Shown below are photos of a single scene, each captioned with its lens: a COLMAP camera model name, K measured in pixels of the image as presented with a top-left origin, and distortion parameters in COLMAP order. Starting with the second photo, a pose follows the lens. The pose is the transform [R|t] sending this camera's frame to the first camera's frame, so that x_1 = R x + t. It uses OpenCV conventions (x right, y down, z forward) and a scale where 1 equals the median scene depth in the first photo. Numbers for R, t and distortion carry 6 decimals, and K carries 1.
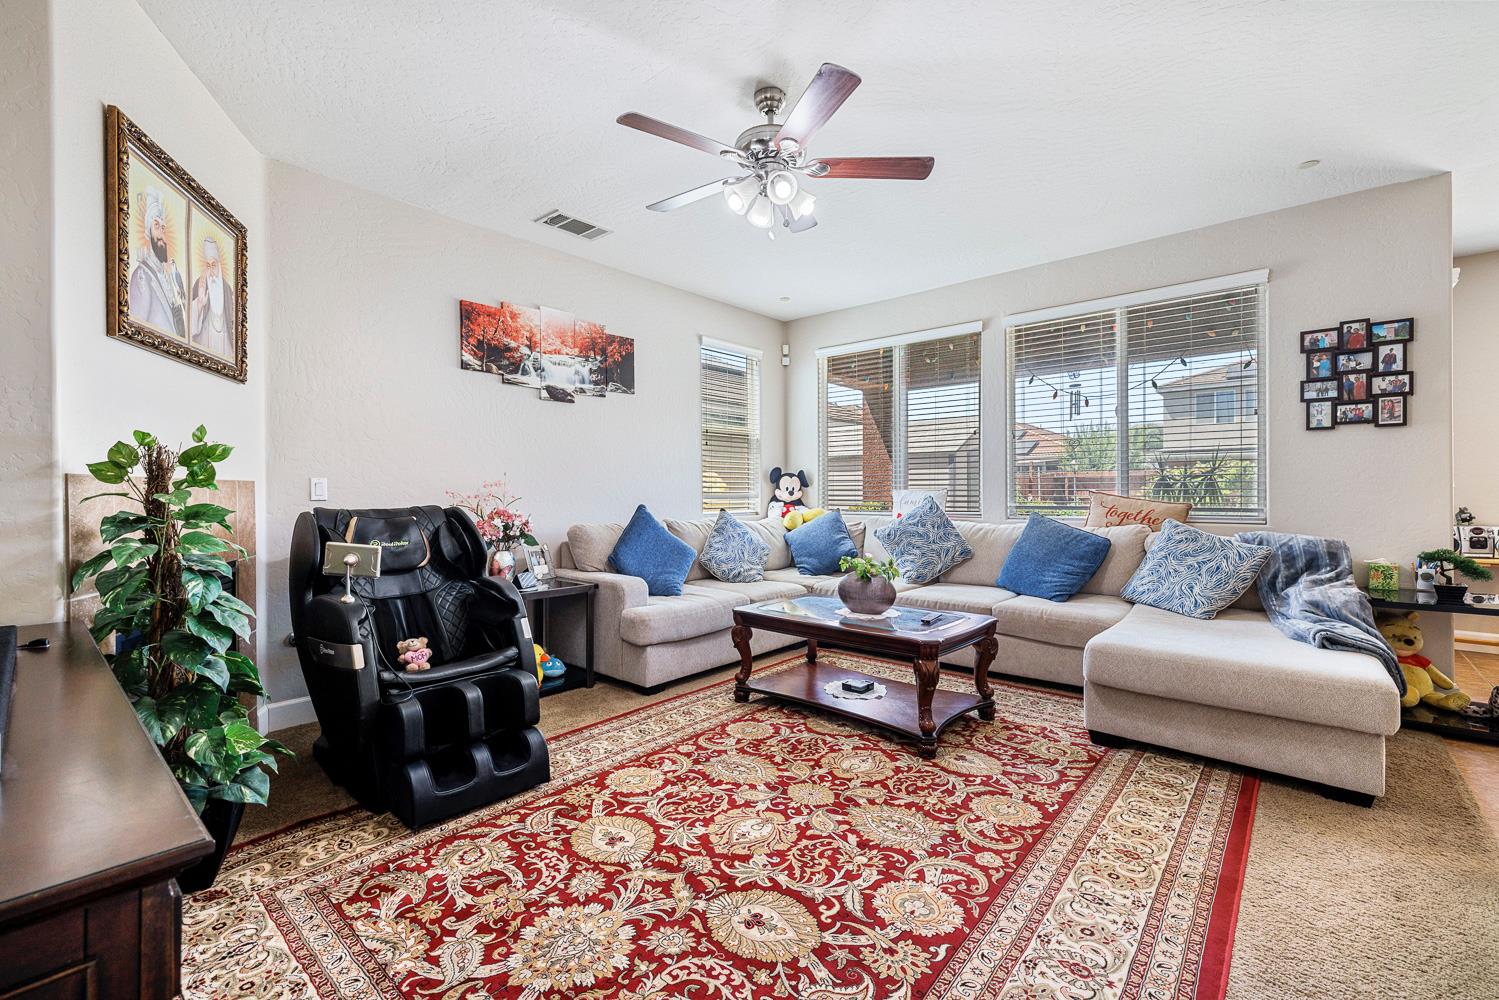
lens RADIAL K [[635.5, 0, 742.0], [0, 635.5, 505.5], [0, 0, 1]] dist [0.006223, -0.001226]
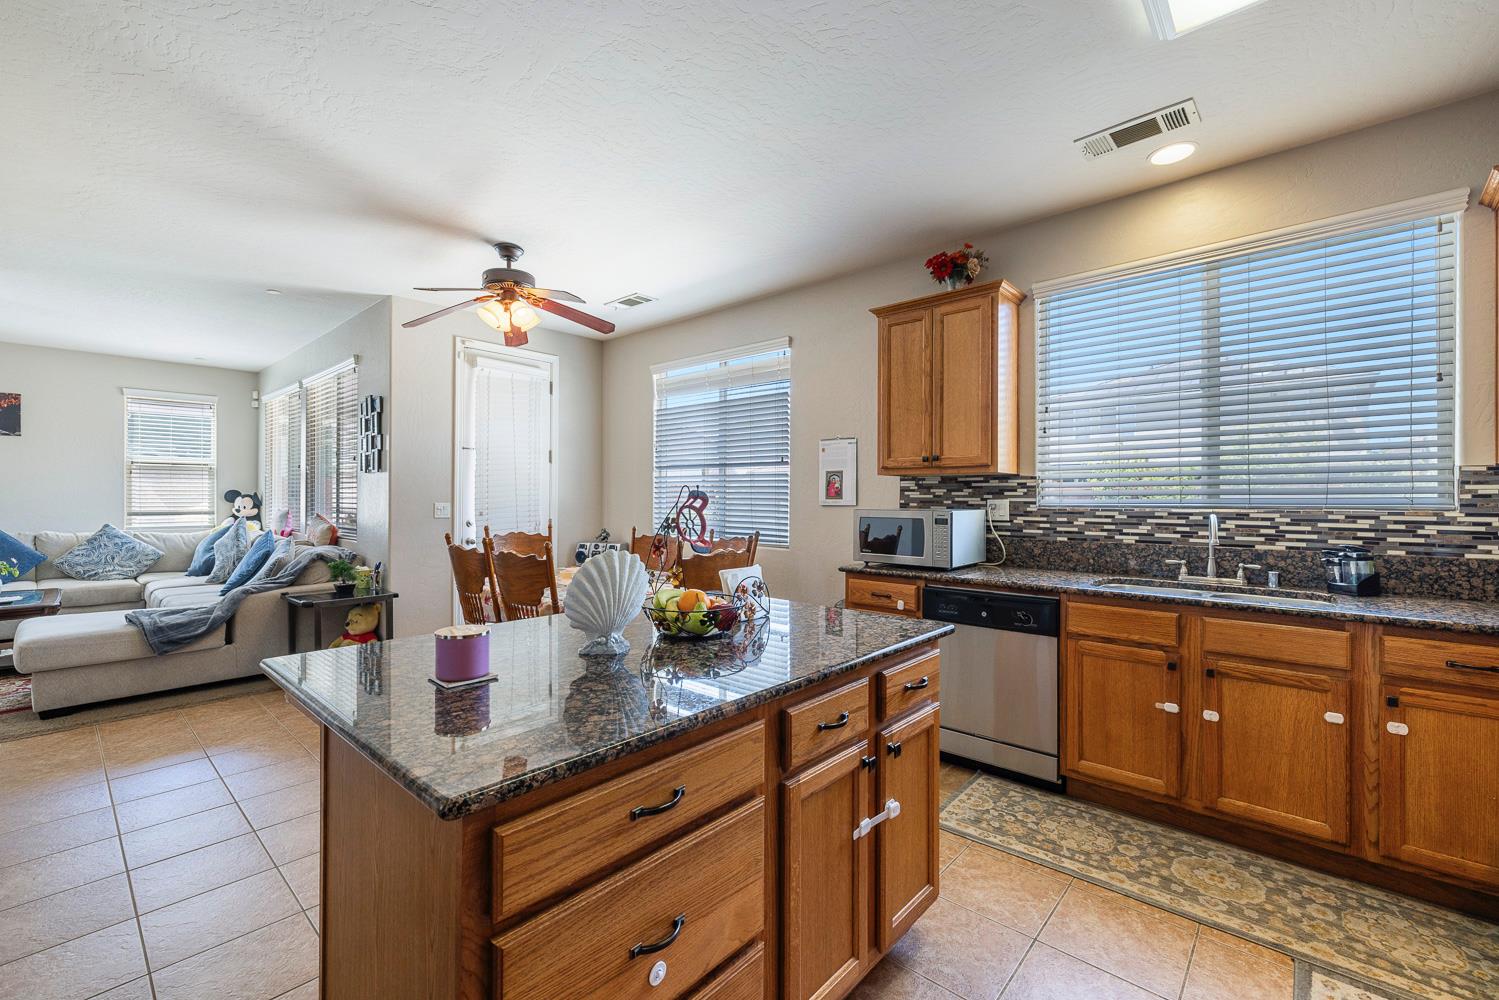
lens RADIAL K [[635.5, 0, 749.5], [0, 635.5, 495.3], [0, 0, 1]] dist [0.006223, -0.001226]
pose [[0.999832, 0.008059, -0.016461, 2.459847], [-0.008520, 0.999567, -0.028156, -0.051380], [0.016227, 0.028292, 0.999468, -0.525366]]
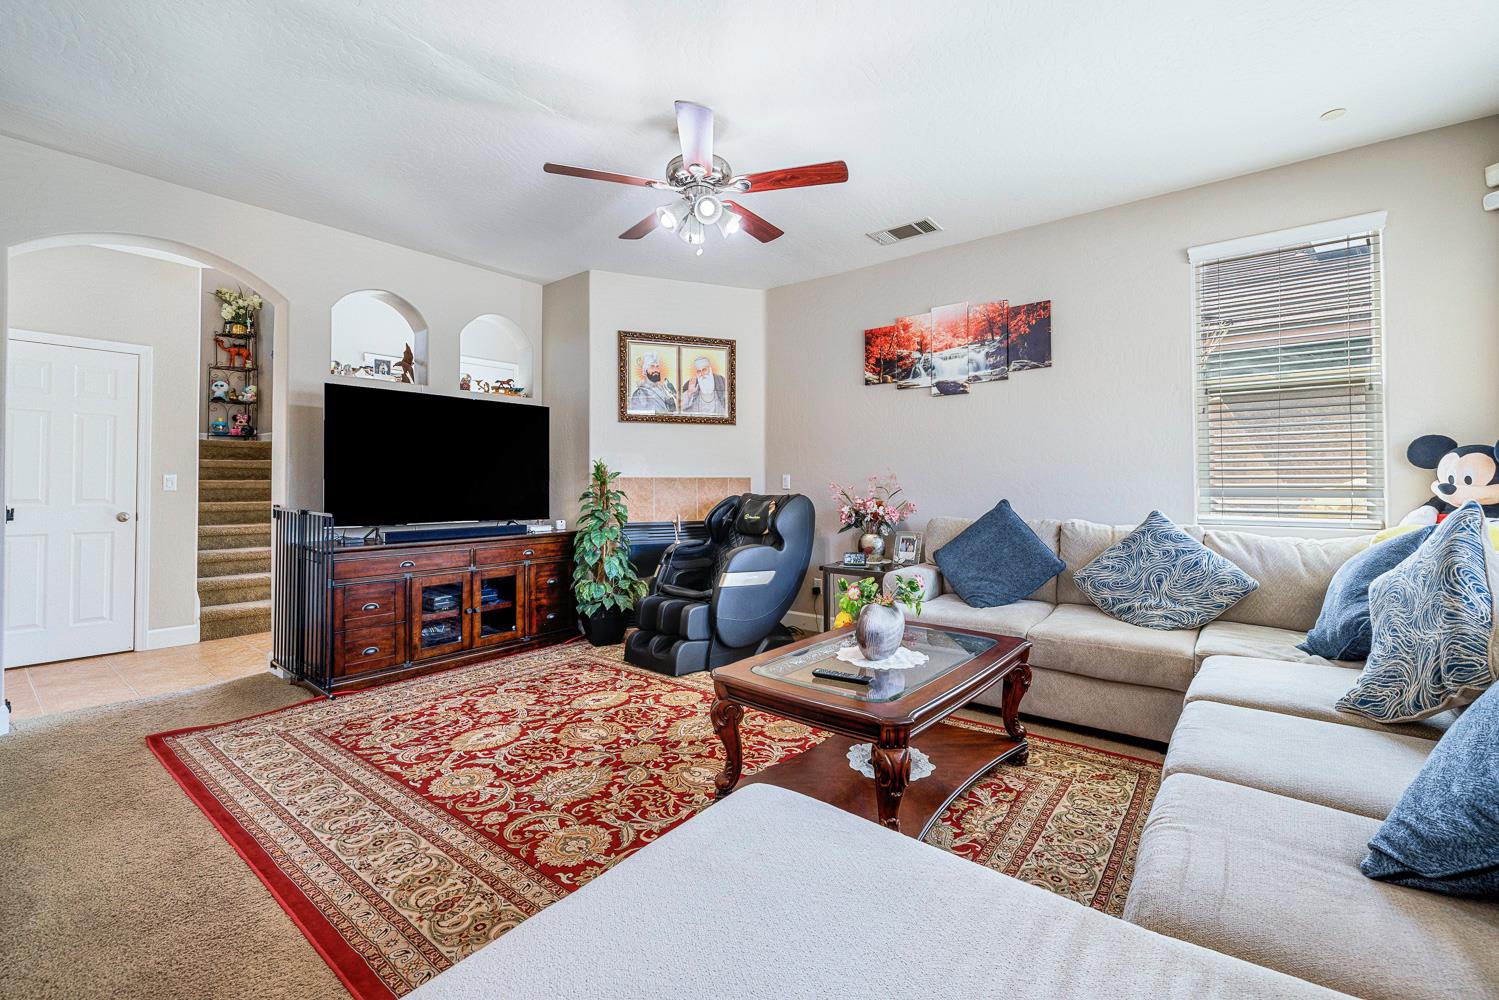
lens RADIAL K [[635.5, 0, 758.5], [0, 635.5, 480.9], [0, 0, 1]] dist [0.006223, -0.001226]
pose [[0.059773, 0.000138, -0.998212, 1.151093], [-0.022054, 0.999756, -0.001183, -0.030030], [0.997968, 0.022085, 0.059761, 1.041825]]
